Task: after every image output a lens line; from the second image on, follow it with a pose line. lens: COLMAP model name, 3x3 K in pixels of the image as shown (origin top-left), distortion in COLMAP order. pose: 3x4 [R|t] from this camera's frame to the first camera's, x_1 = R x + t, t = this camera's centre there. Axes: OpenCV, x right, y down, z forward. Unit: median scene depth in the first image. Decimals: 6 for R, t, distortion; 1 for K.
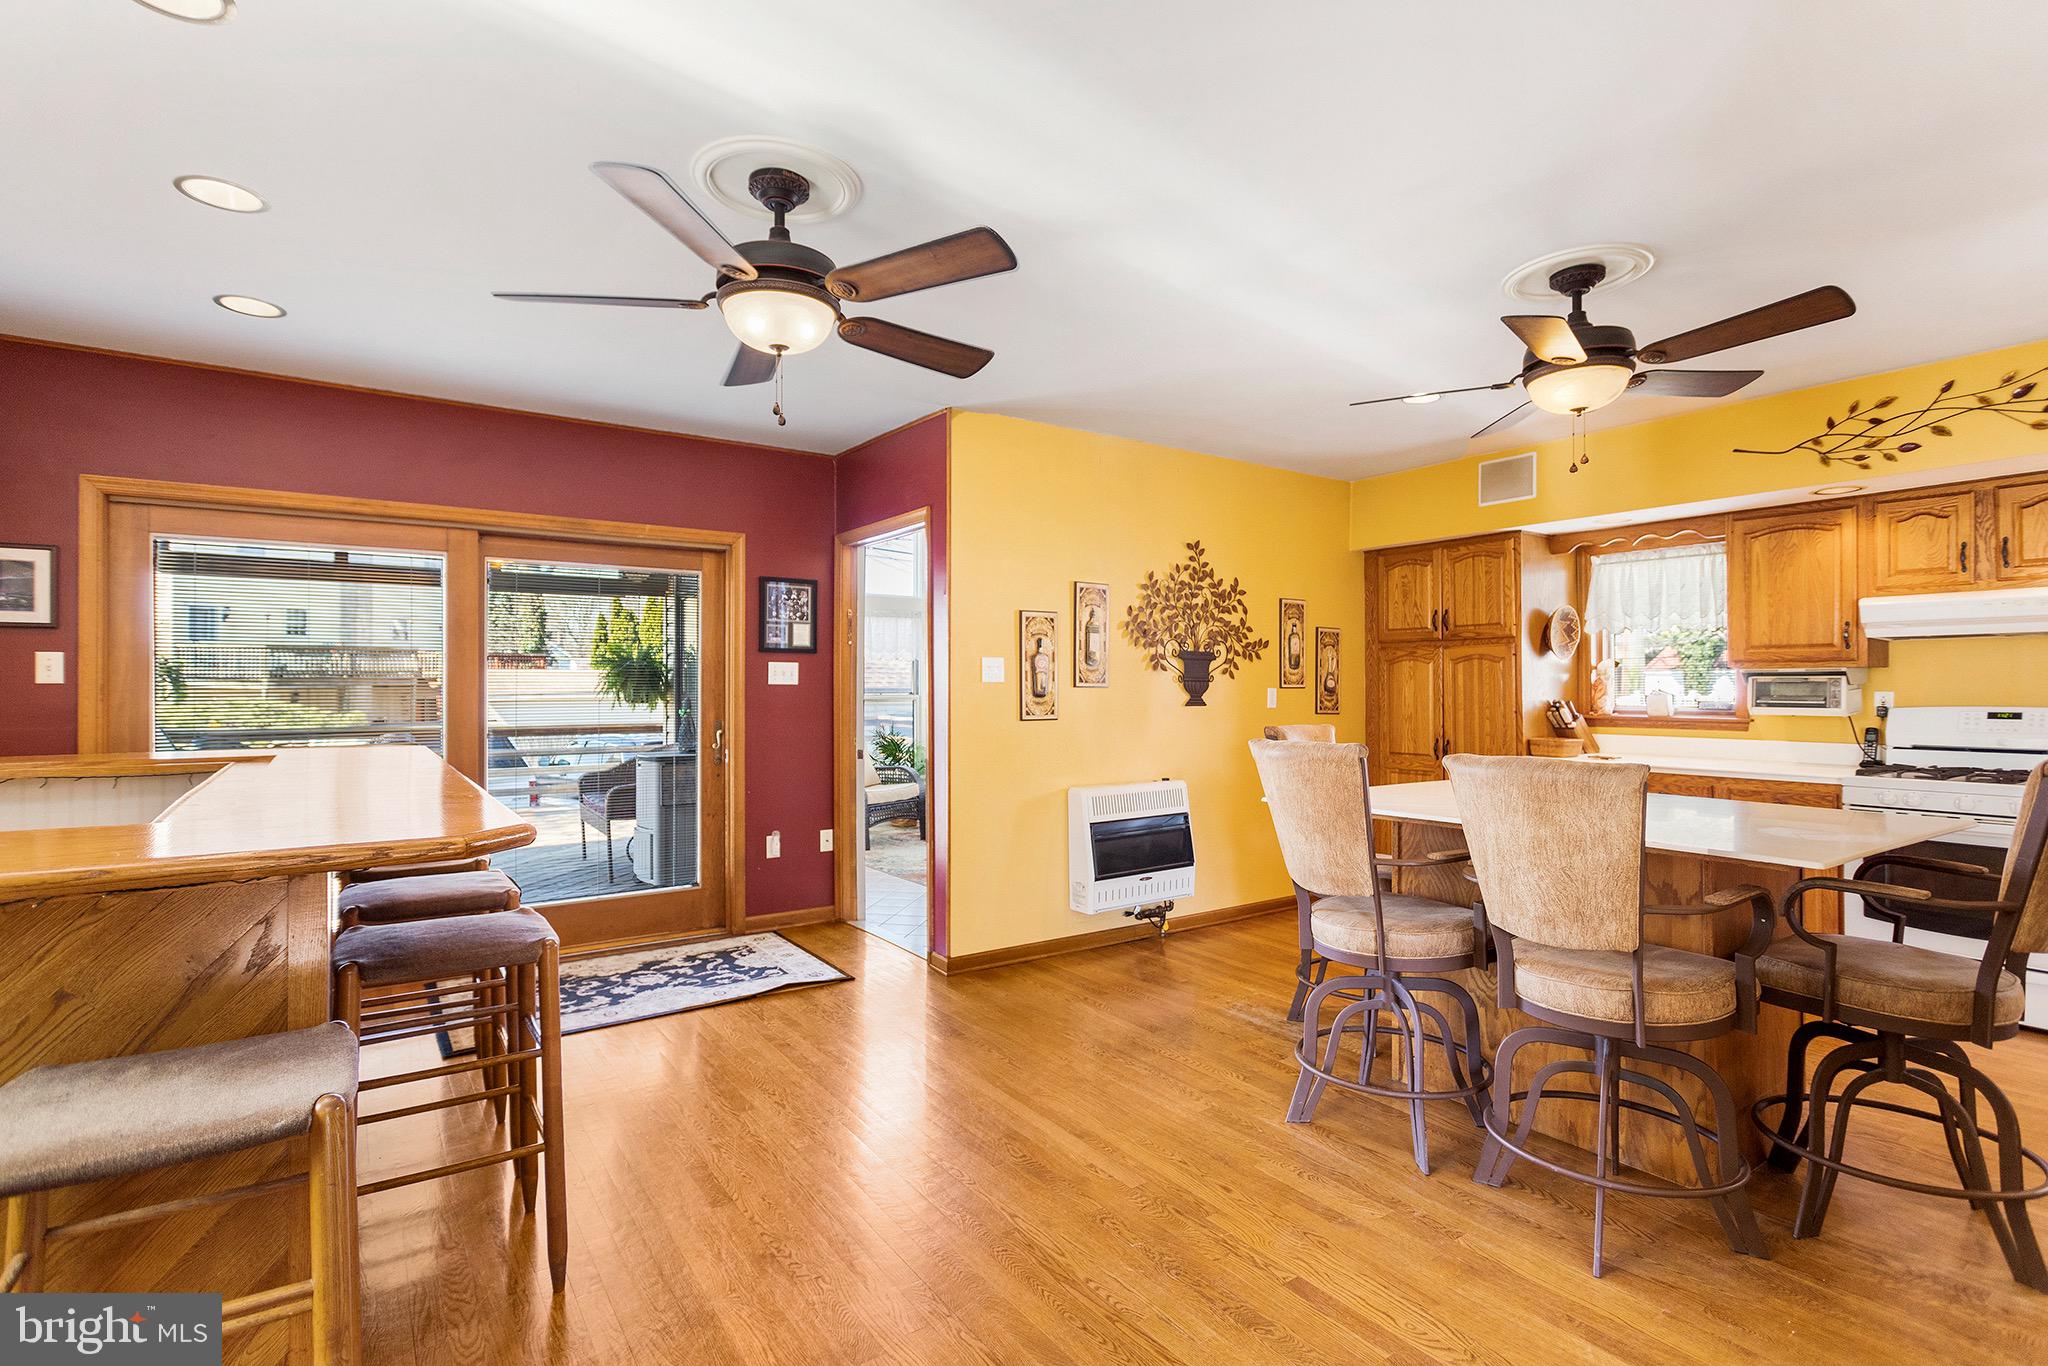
lens RADIAL K [[1013.4, 0, 1017.8], [0, 1013.4, 677.6], [0, 0, 1]] dist [-0.004060, 0.000513]
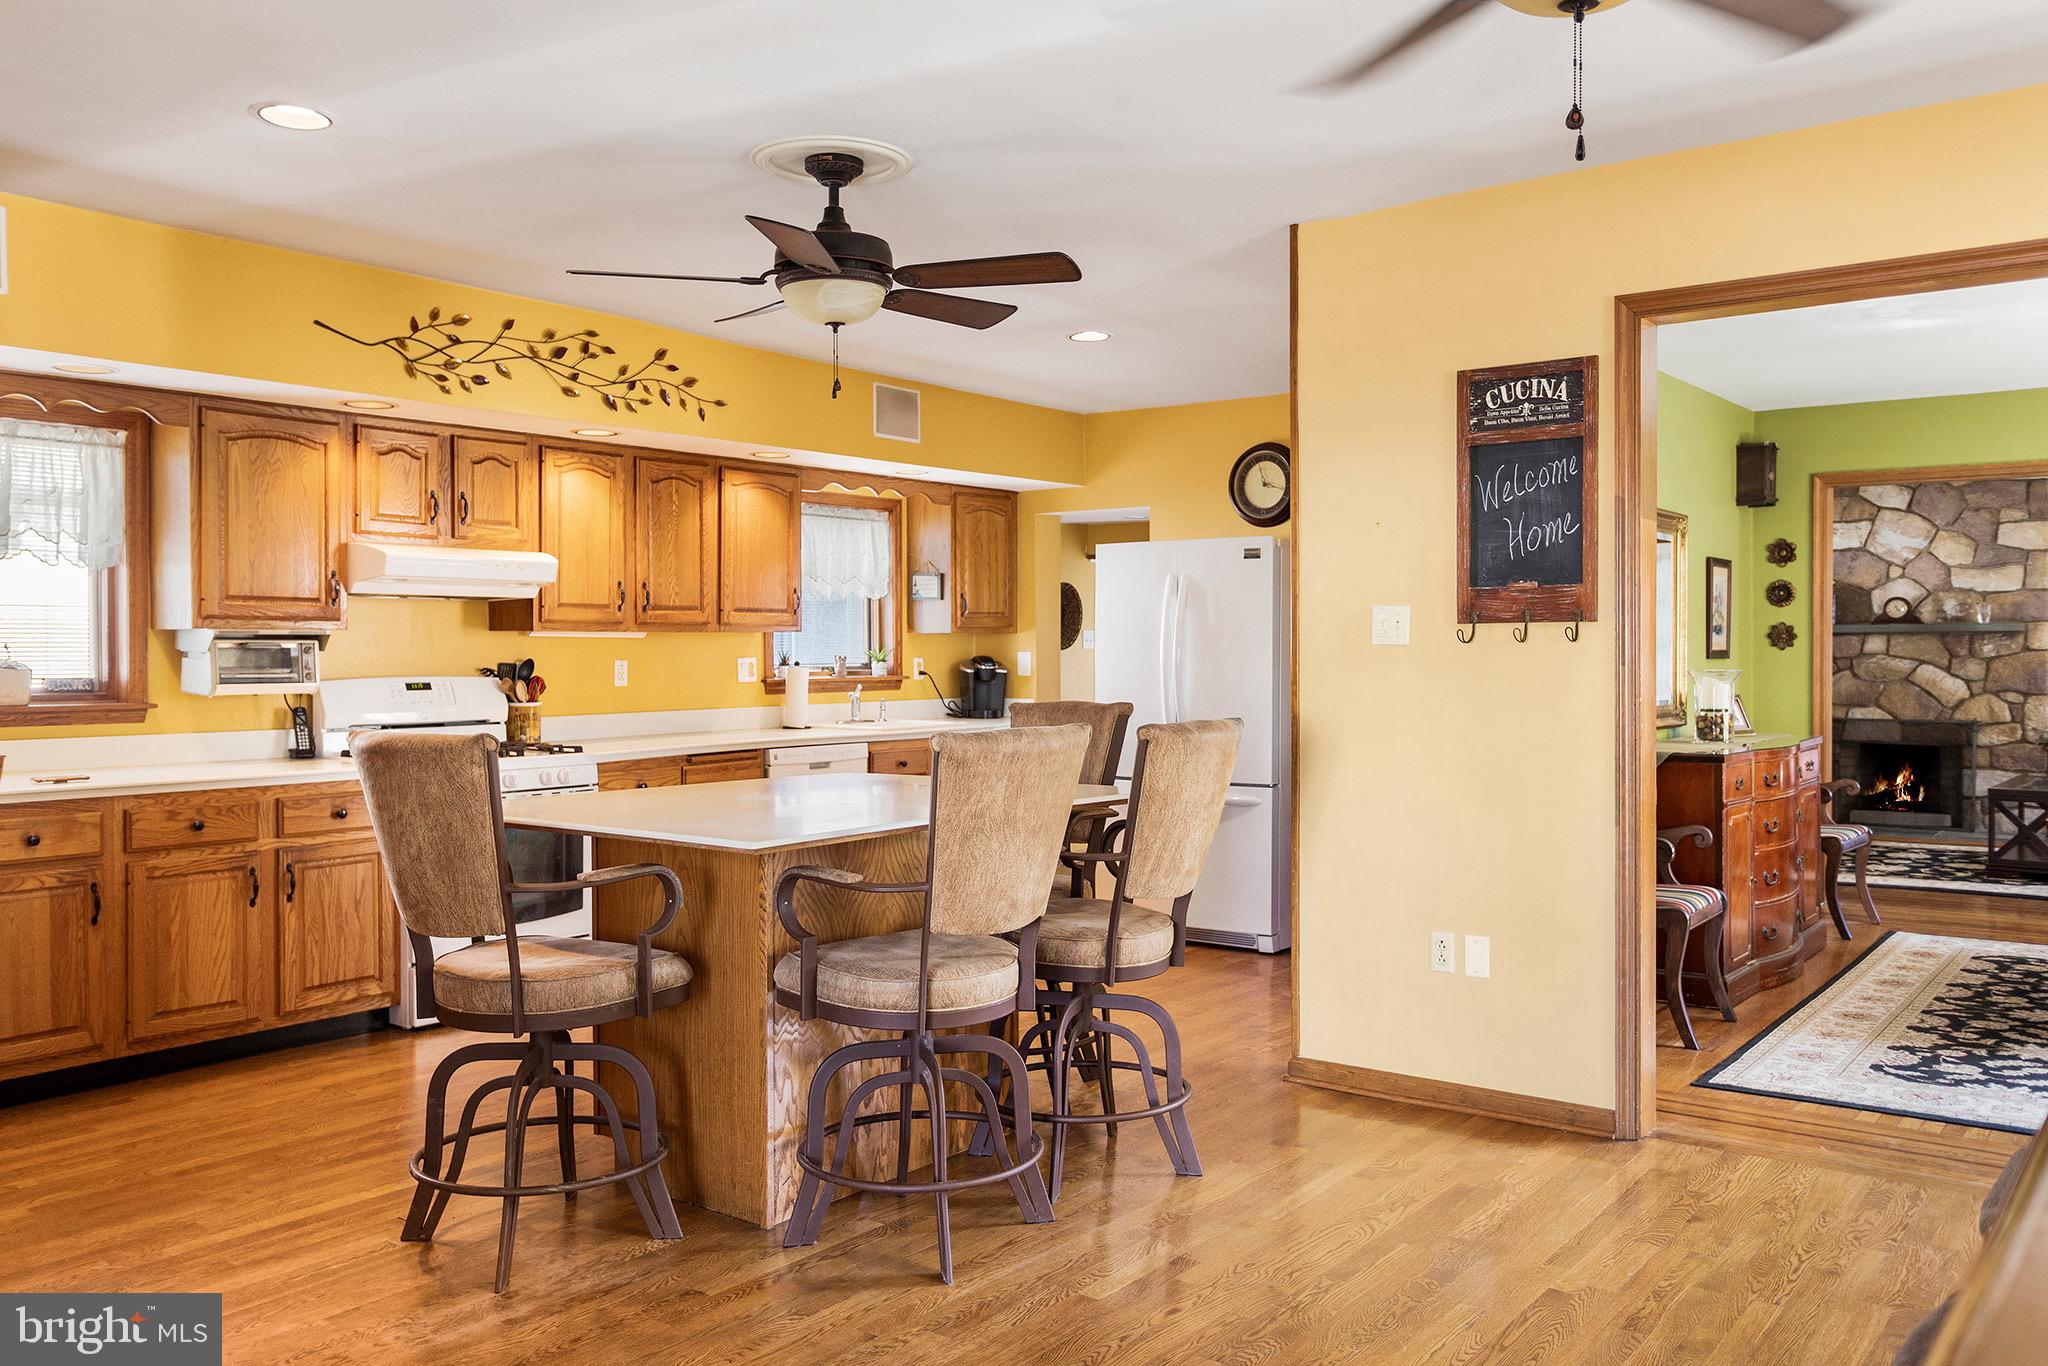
lens RADIAL K [[1701.5, 0, 1017.0], [0, 1701.5, 665.5], [0, 0, 1]] dist [0.054585, 0.009735]
pose [[-0.332518, -0.010769, 0.943035, -0.503257], [-0.009452, 0.999923, 0.008086, 0.001427], [-0.943049, -0.006224, -0.332594, 0.792061]]
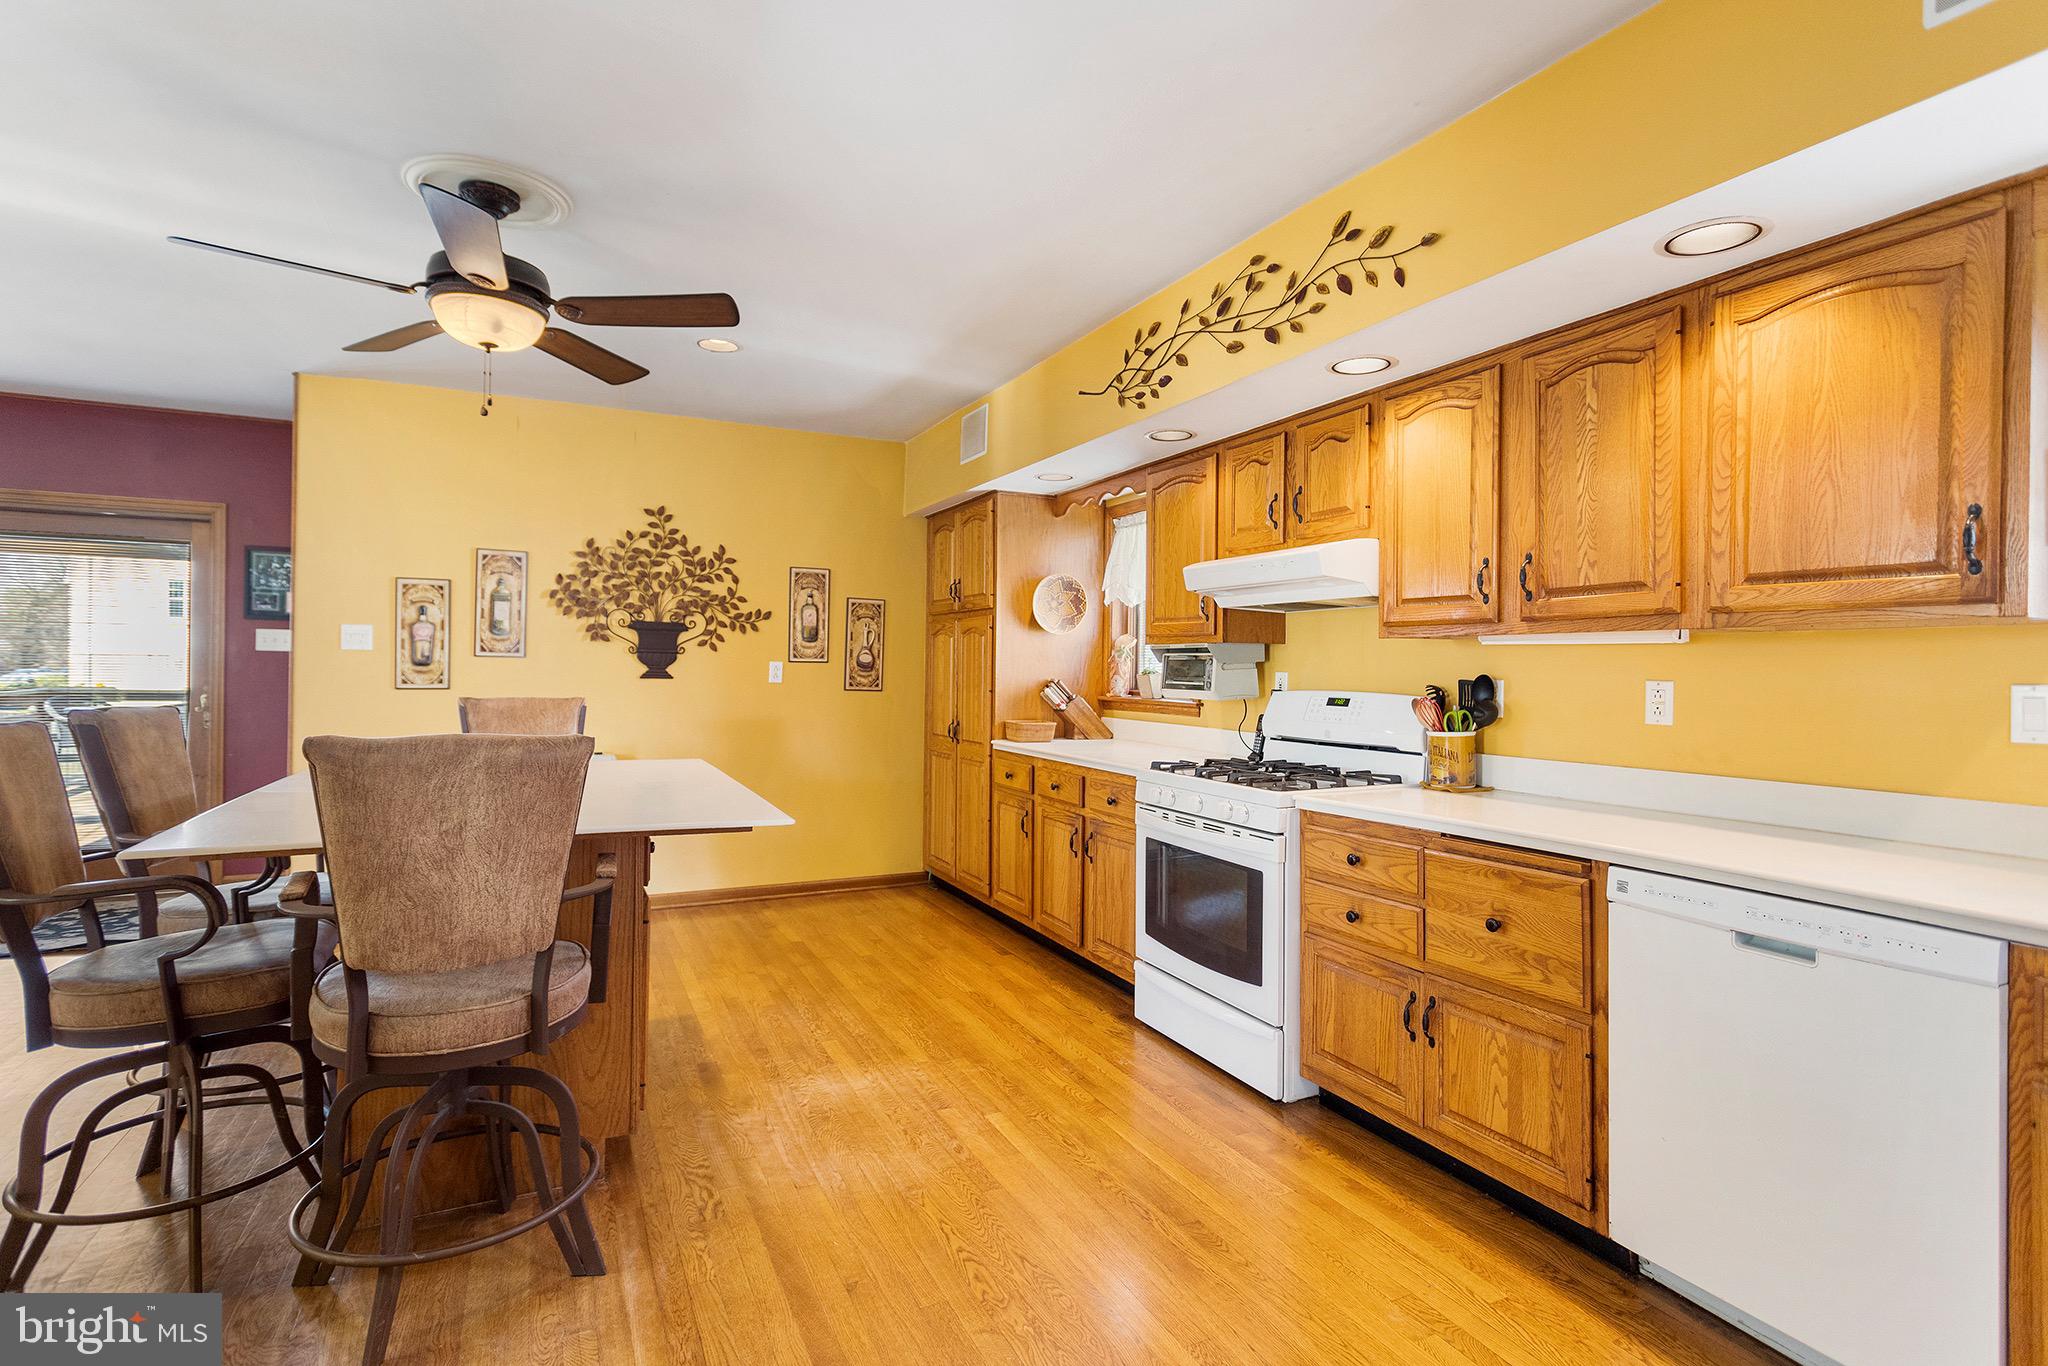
lens RADIAL K [[1013.4, 0, 1017.8], [0, 1013.4, 677.6], [0, 0, 1]] dist [-0.004060, 0.000513]
pose [[0.987740, 0.015527, -0.155334, 0.673894], [-0.012421, 0.999703, 0.020947, 0.002689], [0.155613, -0.018761, 0.987640, 0.105495]]
